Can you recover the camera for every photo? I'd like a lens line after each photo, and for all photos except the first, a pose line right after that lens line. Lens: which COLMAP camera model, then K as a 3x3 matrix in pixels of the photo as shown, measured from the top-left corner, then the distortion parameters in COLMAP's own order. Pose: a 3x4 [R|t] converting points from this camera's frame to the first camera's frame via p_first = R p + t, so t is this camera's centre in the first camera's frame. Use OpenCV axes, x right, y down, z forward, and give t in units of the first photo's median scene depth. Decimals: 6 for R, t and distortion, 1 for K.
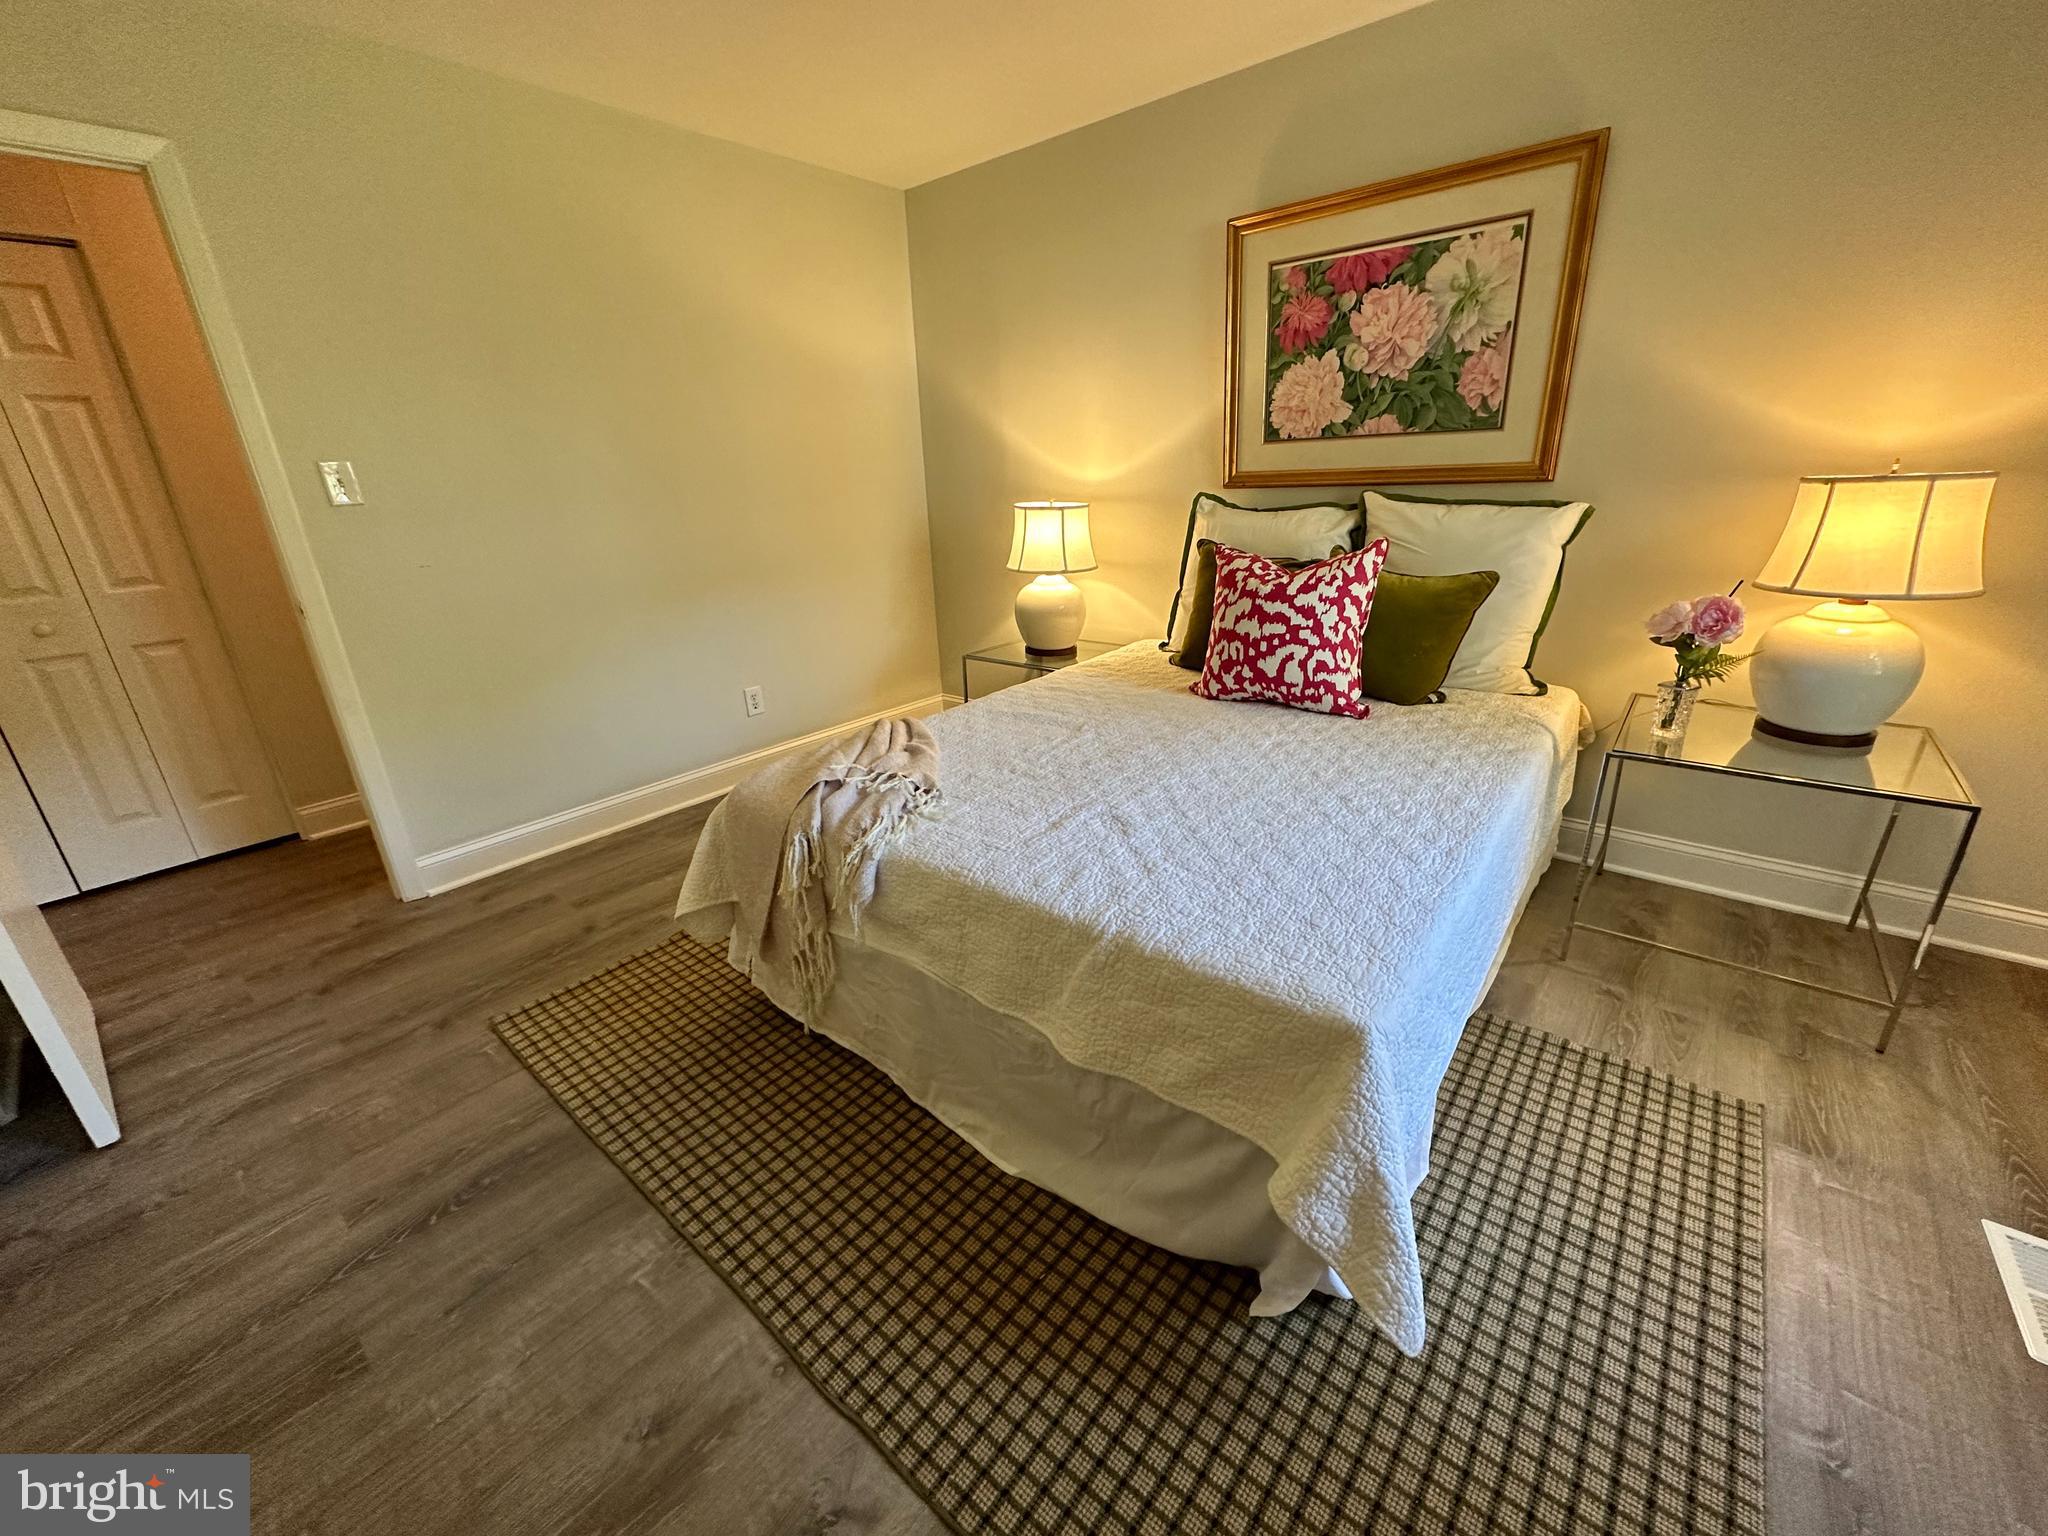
lens RADIAL K [[816.2, 0, 1024.3], [0, 816.2, 764.1], [0, 0, 1]] dist [-0.002321, 0.000666]
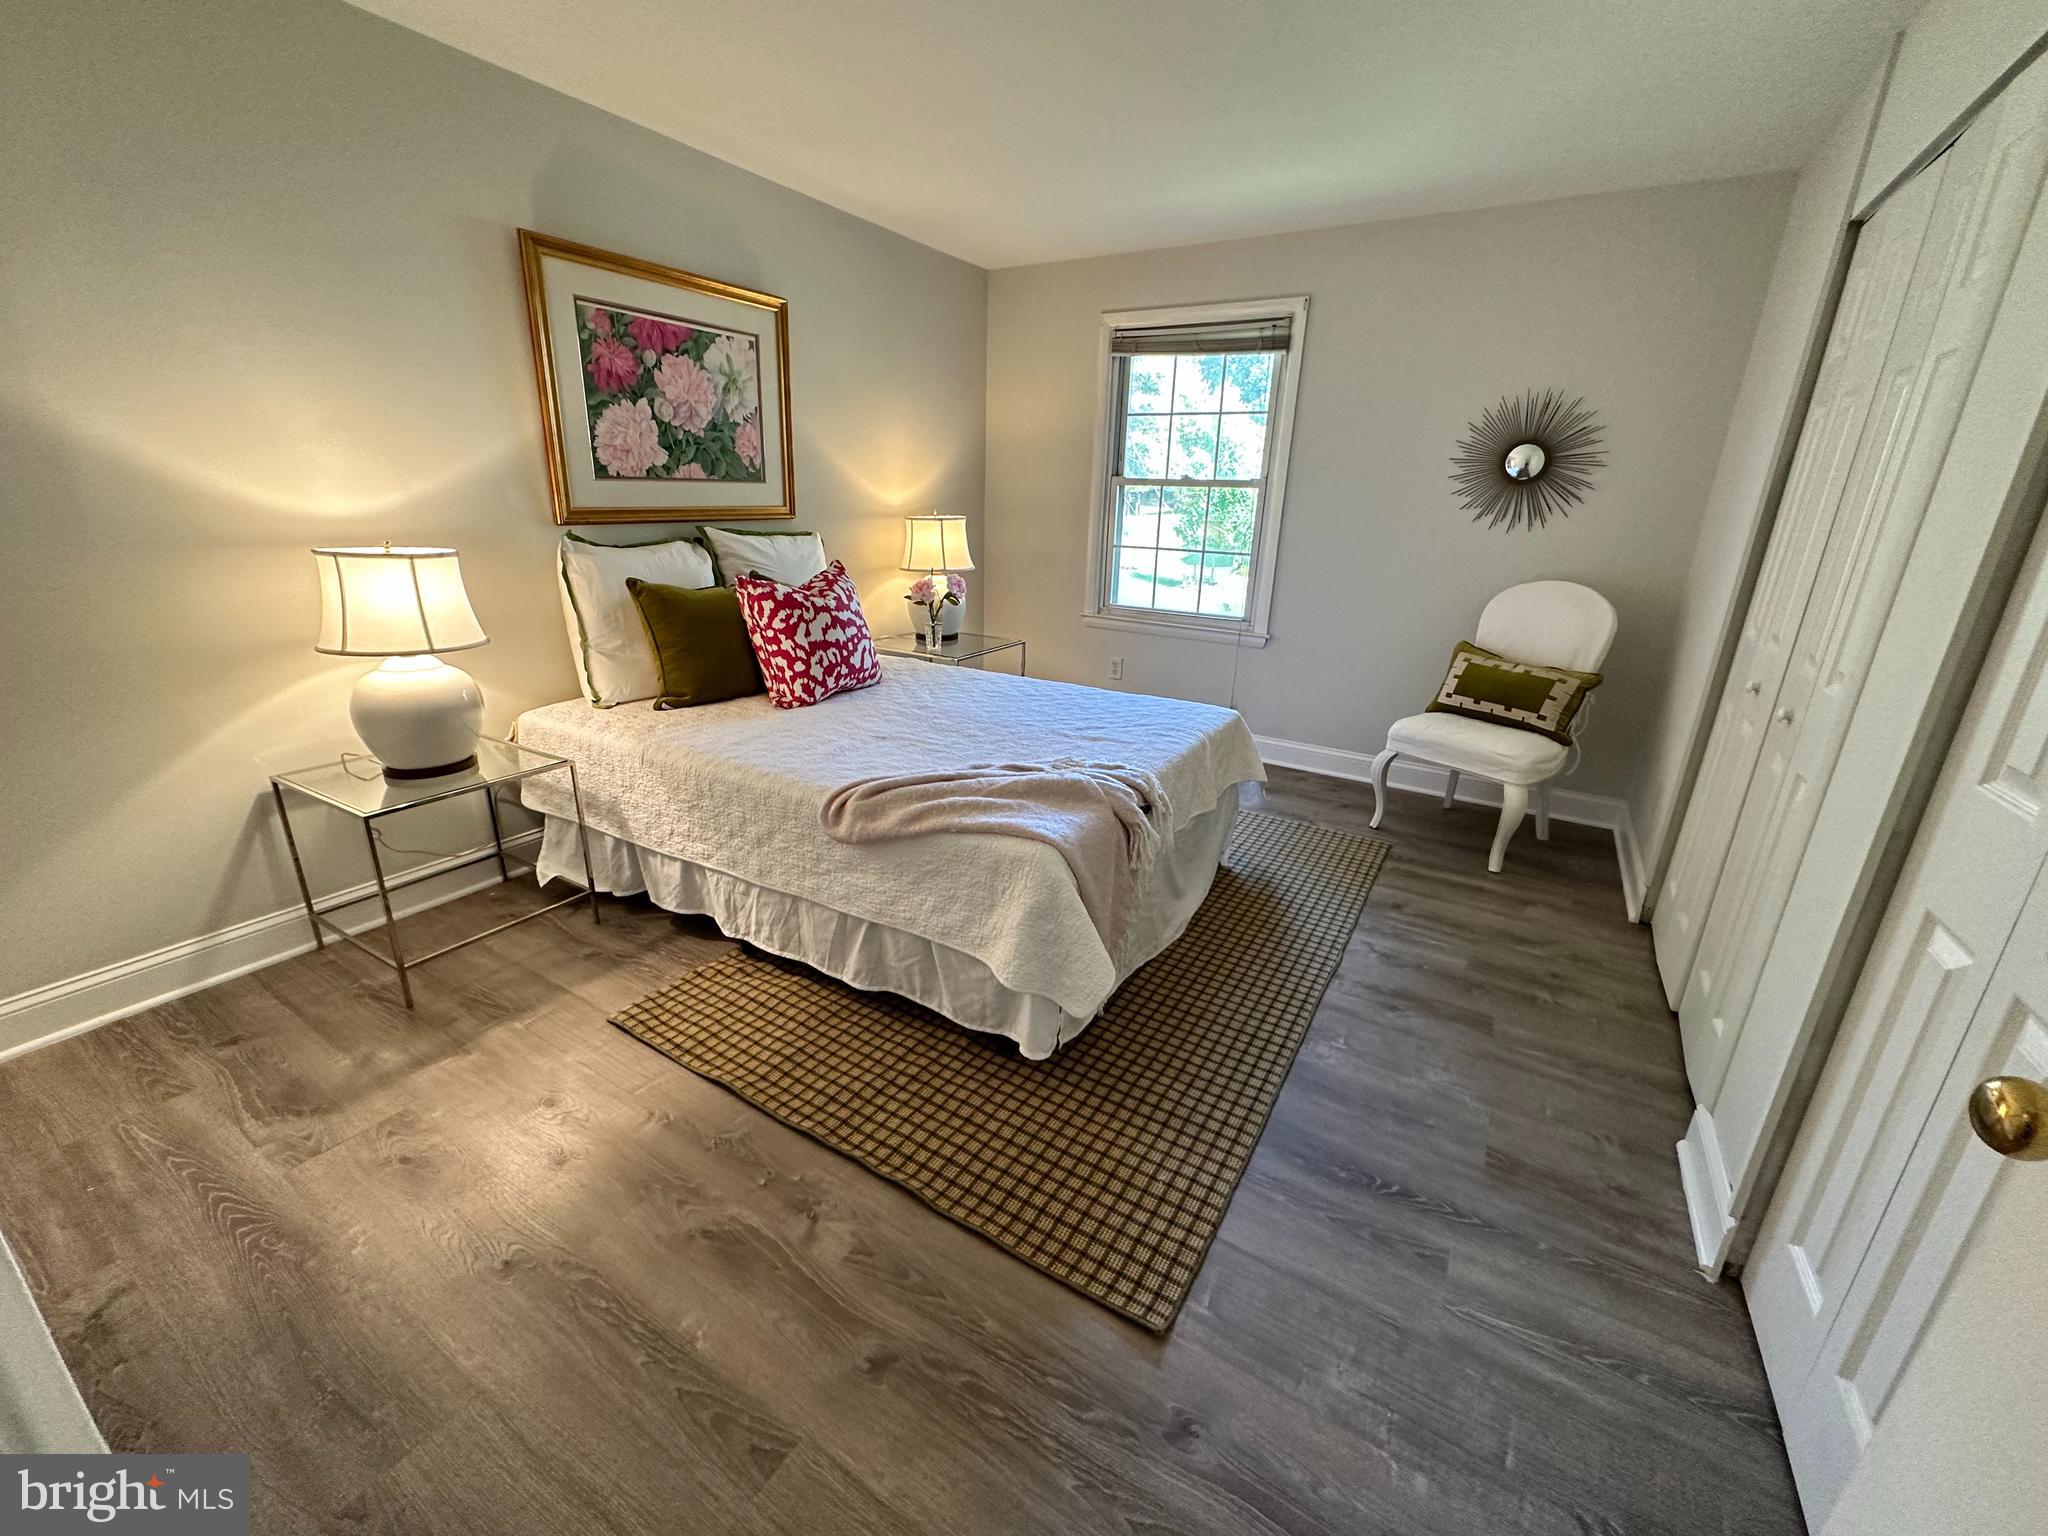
lens RADIAL K [[816.2, 0, 1024.3], [0, 816.2, 764.1], [0, 0, 1]] dist [-0.002321, 0.000666]
pose [[-0.152523, -0.279506, 0.947952, -0.931518], [0.321278, 0.893056, 0.315012, -0.271843], [-0.934622, 0.352602, -0.046412, 0.805435]]
